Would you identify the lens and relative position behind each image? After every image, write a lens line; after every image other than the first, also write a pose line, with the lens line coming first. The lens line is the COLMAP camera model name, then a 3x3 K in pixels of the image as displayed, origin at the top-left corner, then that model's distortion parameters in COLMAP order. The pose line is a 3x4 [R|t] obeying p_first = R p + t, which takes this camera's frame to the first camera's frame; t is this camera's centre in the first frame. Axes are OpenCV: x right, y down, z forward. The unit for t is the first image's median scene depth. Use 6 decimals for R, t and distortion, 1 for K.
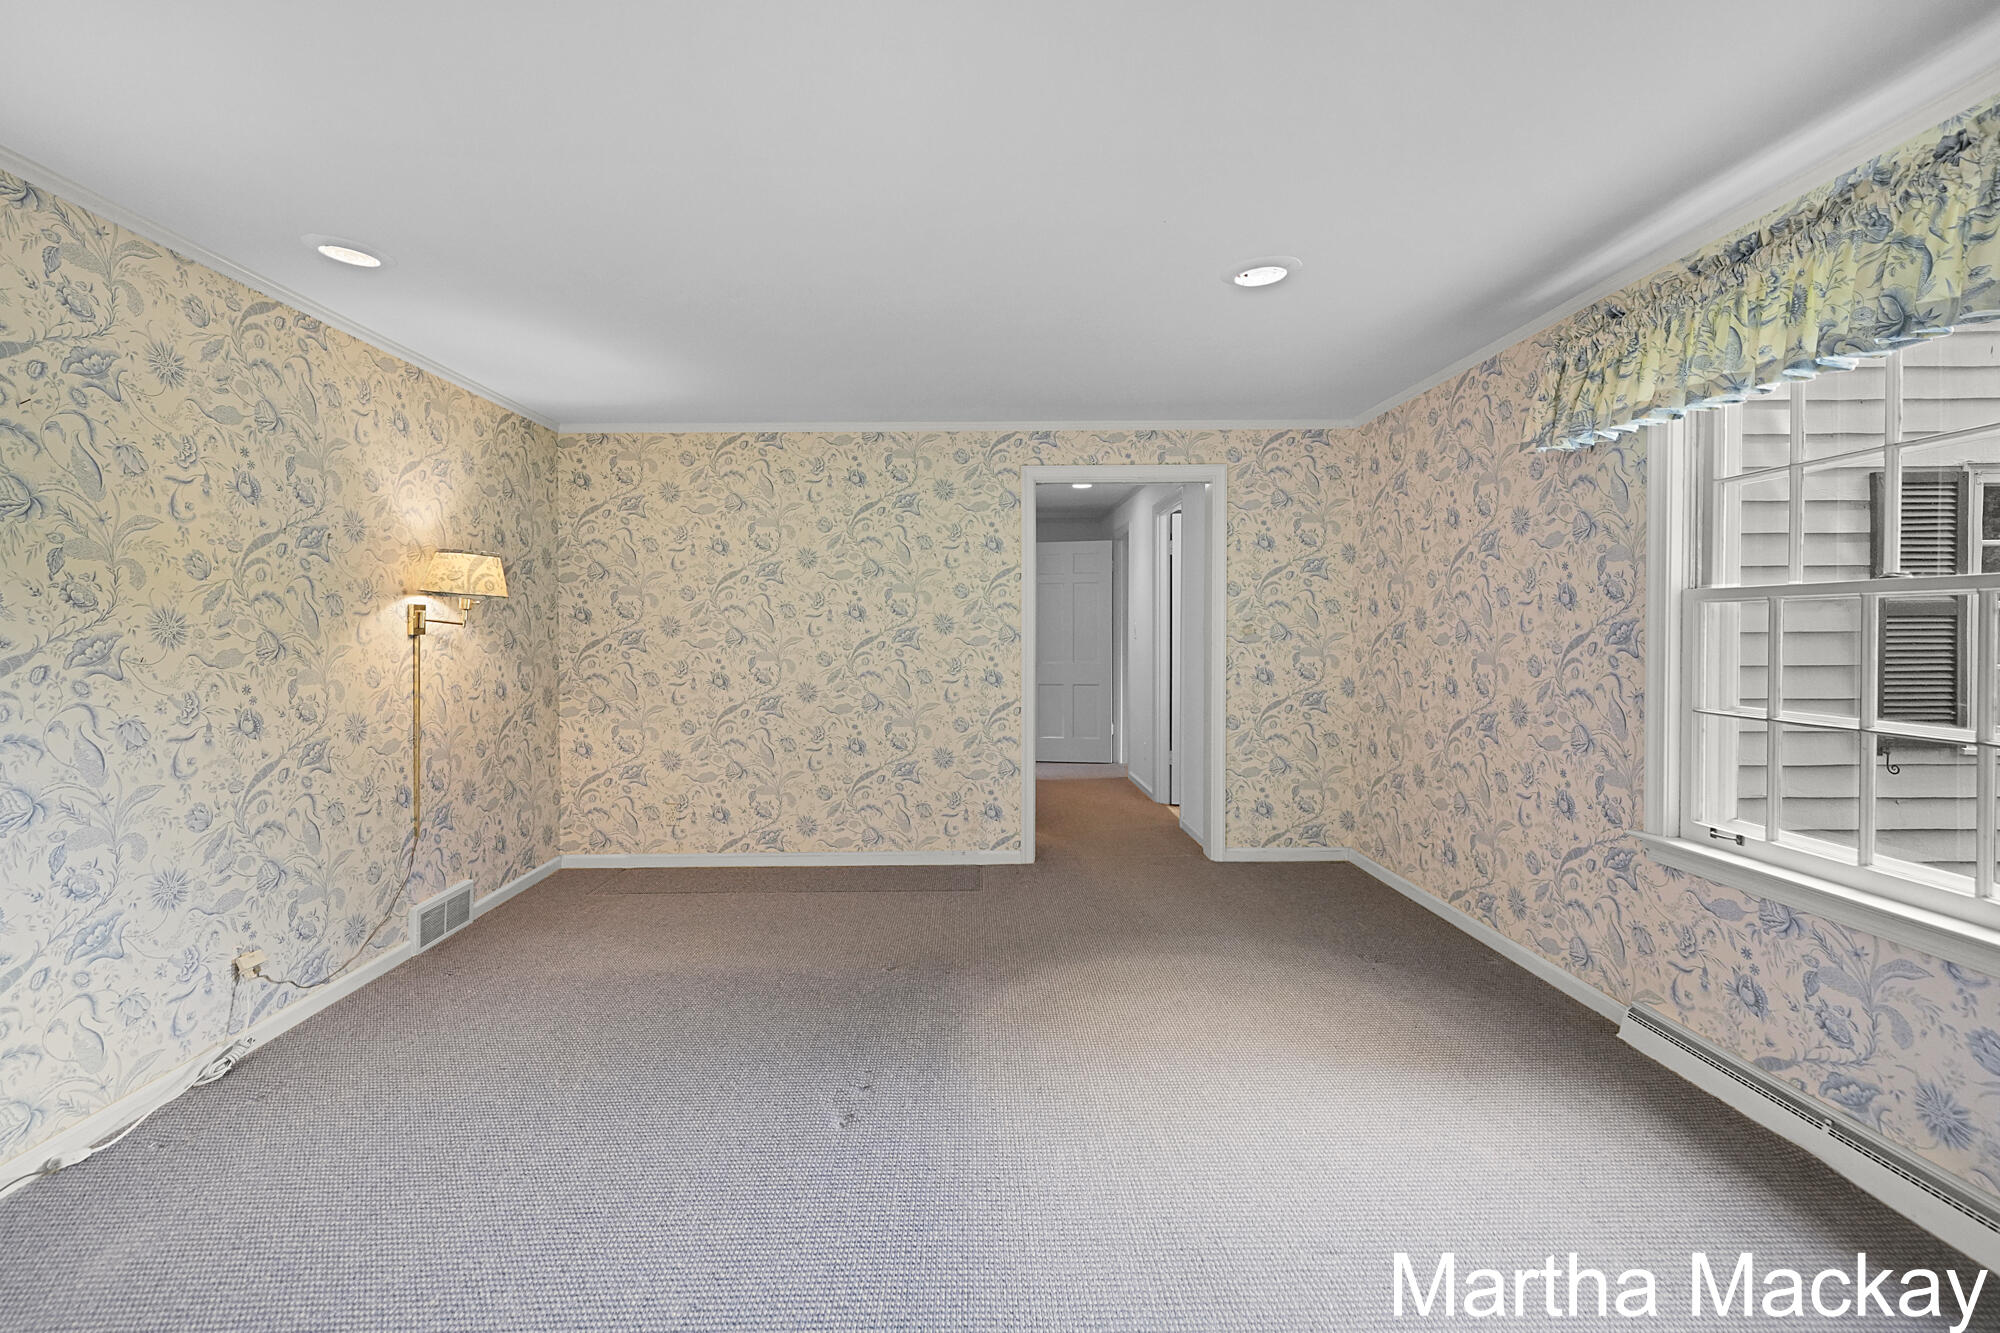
lens RADIAL K [[894.9, 0, 988.4], [0, 894.9, 645.0], [0, 0, 1]] dist [0.020997, -0.000577]
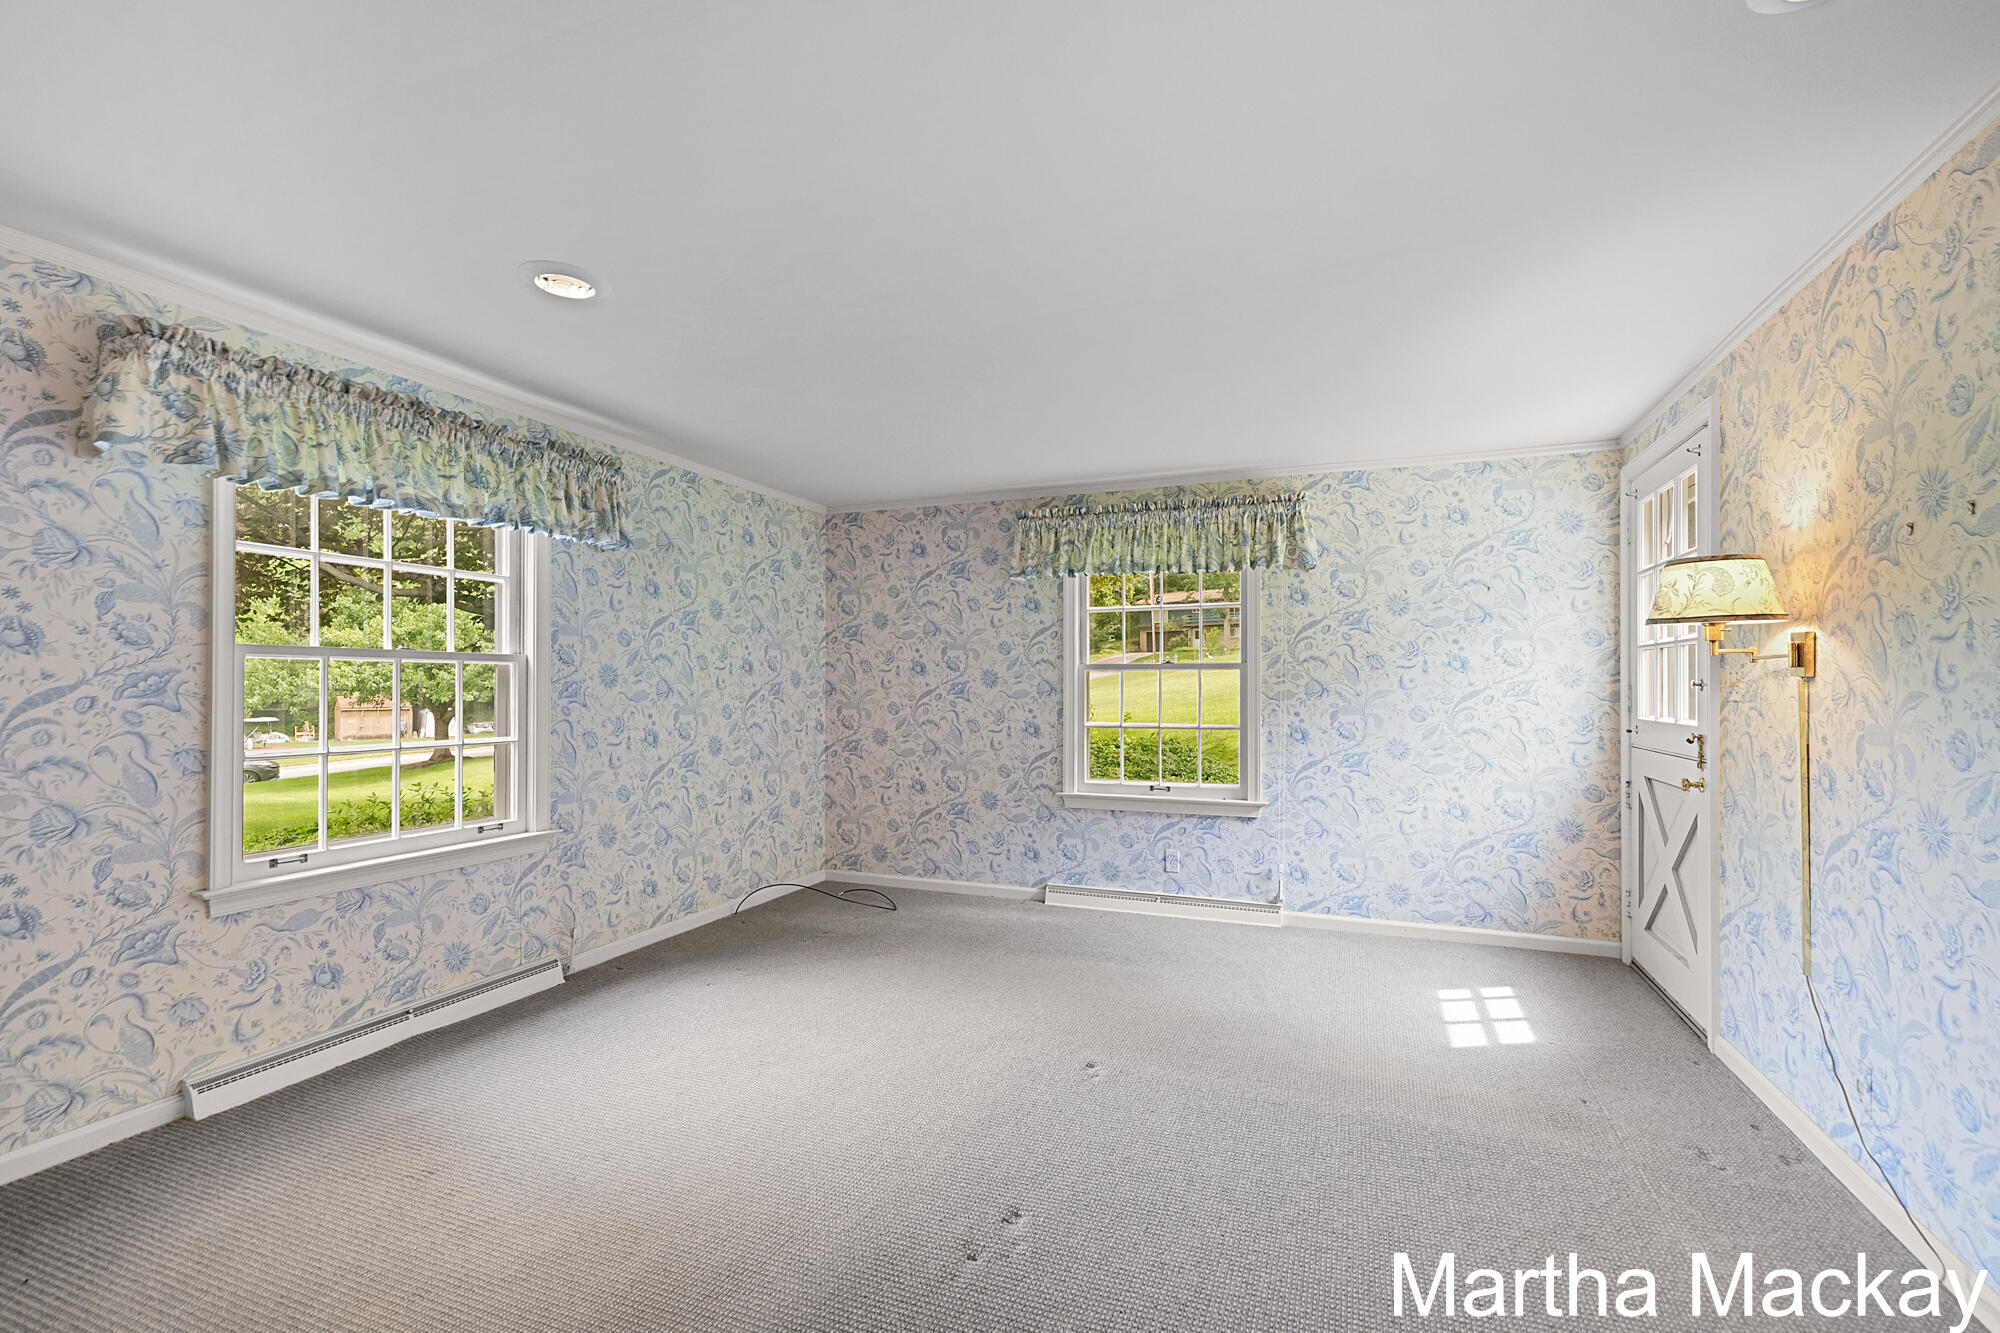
lens RADIAL K [[894.9, 0, 1006.3], [0, 894.9, 680.0], [0, 0, 1]] dist [0.020997, -0.000577]
pose [[0.923171, 0.008946, -0.384285, 0.404568], [-0.019538, 0.999529, -0.023667, 0.006660], [0.383893, 0.029357, 0.922911, 0.367256]]
